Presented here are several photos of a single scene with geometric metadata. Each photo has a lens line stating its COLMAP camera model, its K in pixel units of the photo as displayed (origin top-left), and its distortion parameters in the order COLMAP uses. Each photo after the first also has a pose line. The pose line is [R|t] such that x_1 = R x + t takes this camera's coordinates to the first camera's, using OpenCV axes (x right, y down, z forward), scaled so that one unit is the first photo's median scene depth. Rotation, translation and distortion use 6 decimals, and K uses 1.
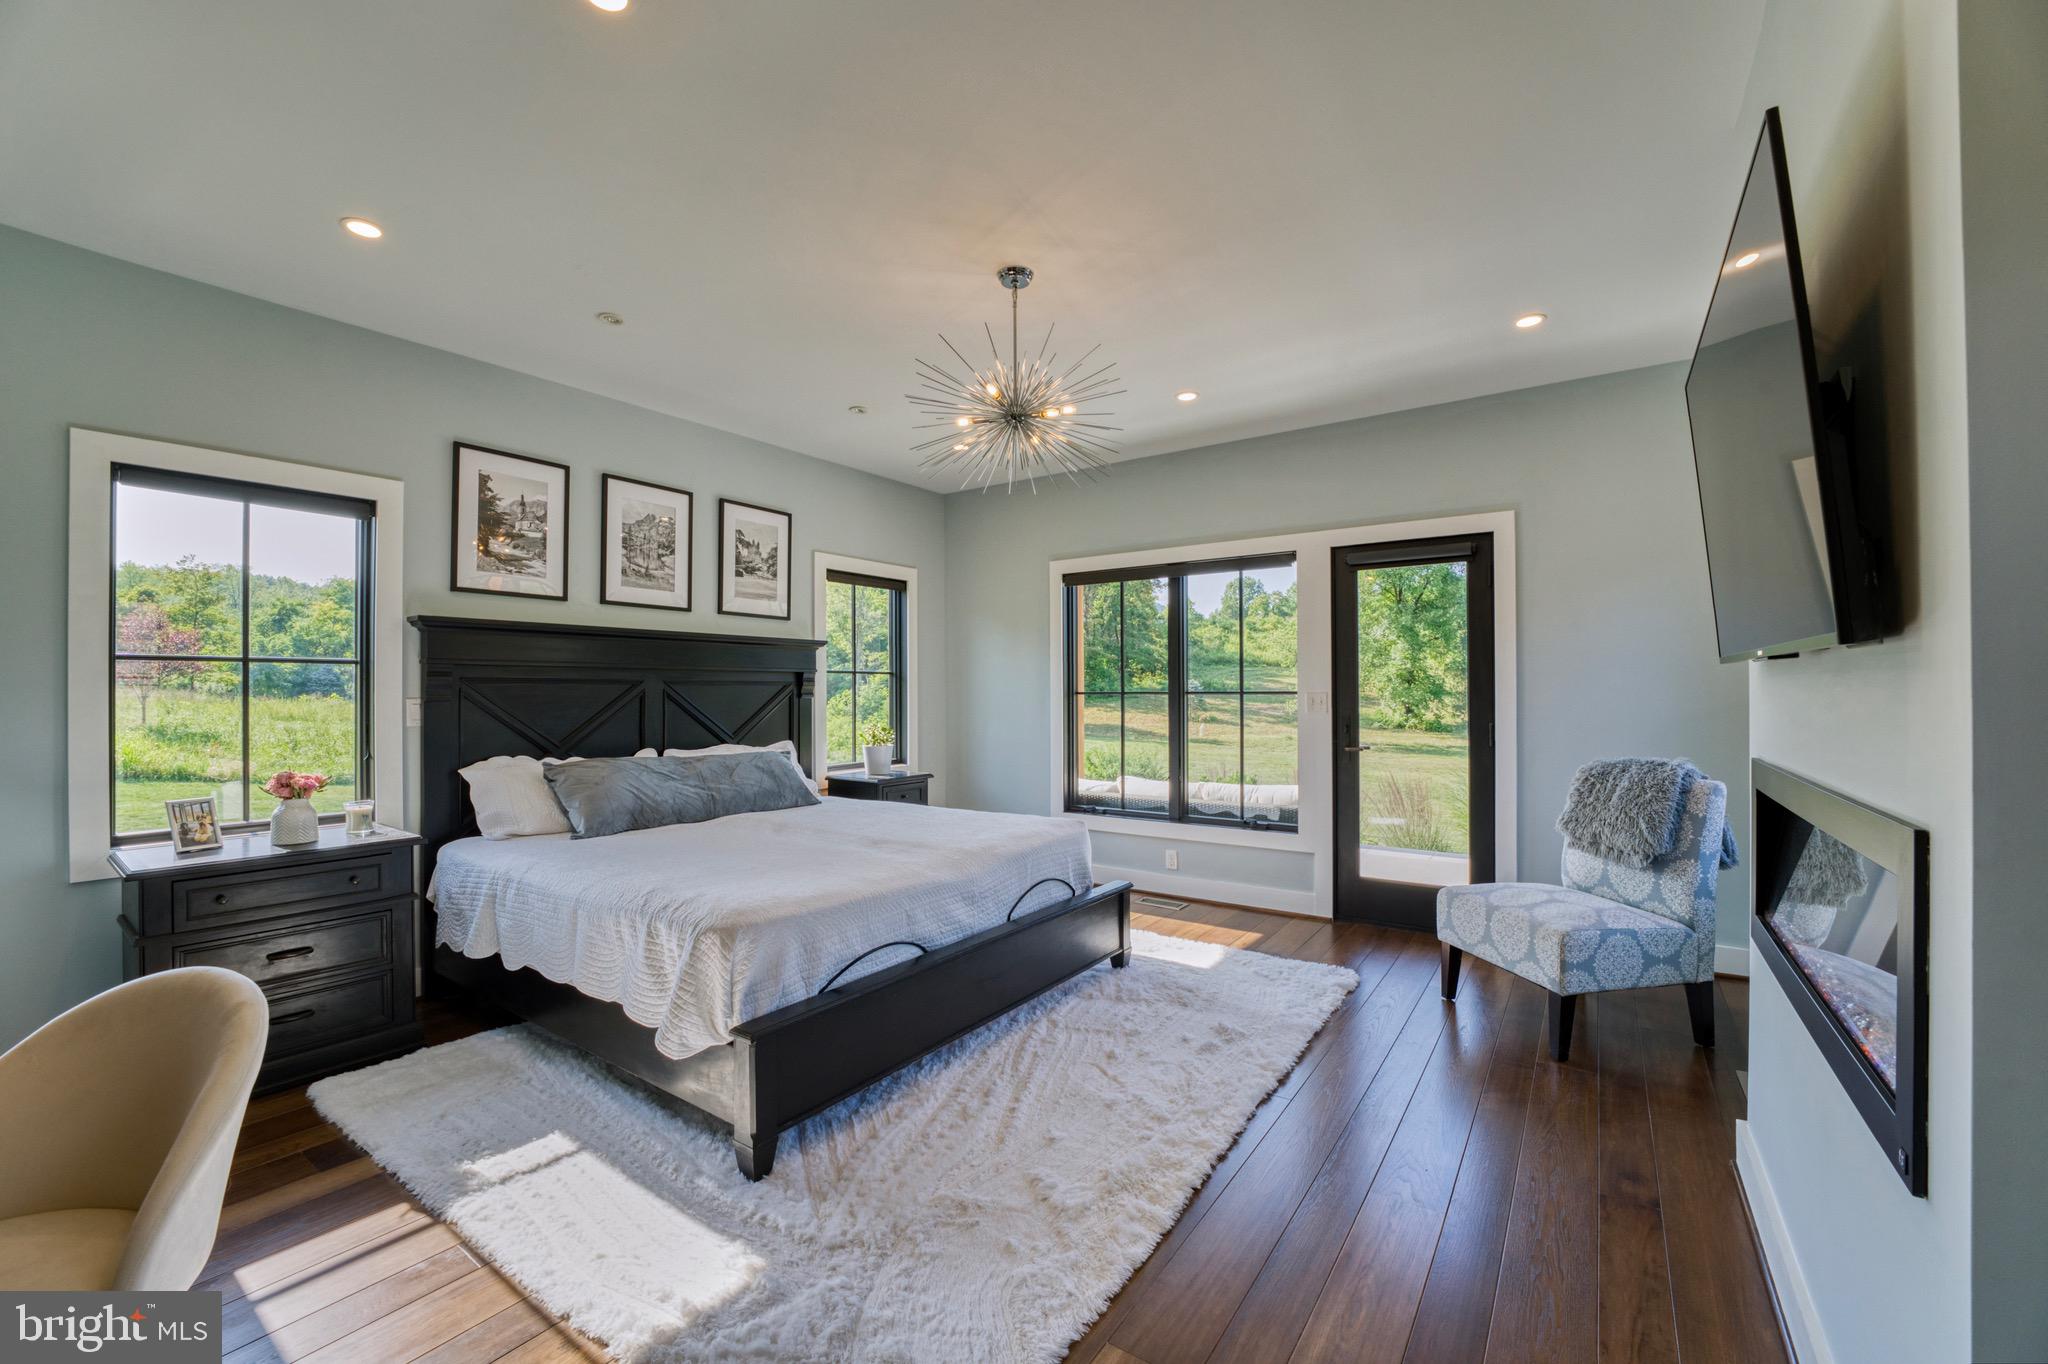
lens RADIAL K [[833.7, 0, 1009.5], [0, 833.7, 682.8], [0, 0, 1]] dist [-0.009983, 0.000384]
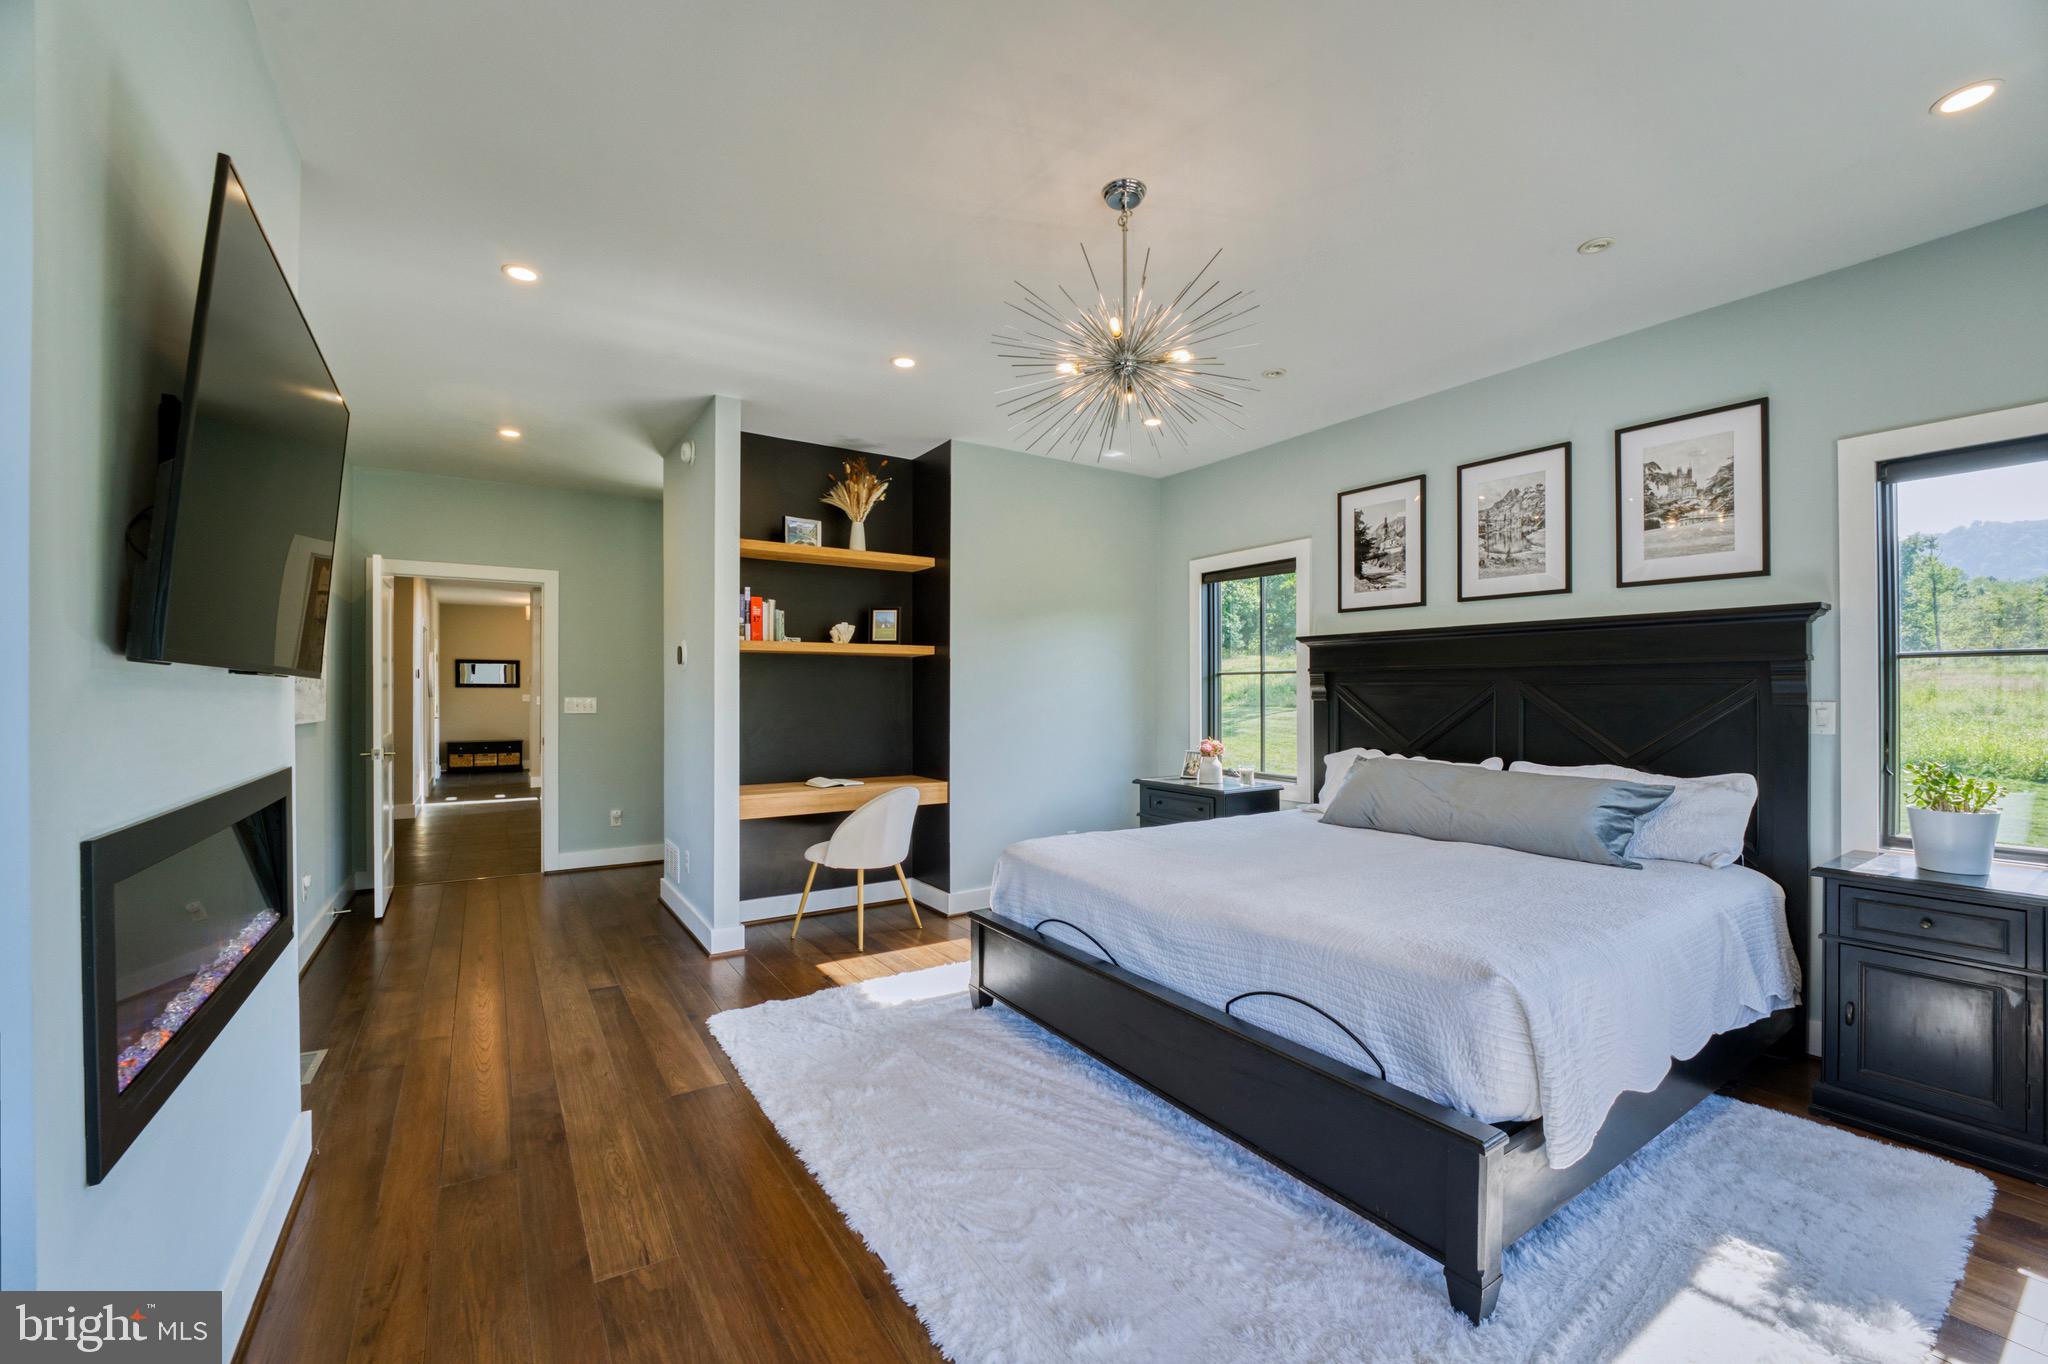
lens RADIAL K [[833.7, 0, 1012.8], [0, 833.7, 685.9], [0, 0, 1]] dist [-0.009983, 0.000384]
pose [[-0.367373, -0.002285, -0.930071, 0.612414], [0.011014, 0.999916, -0.006808, 0.002597], [0.930009, -0.012745, -0.367317, 0.899683]]
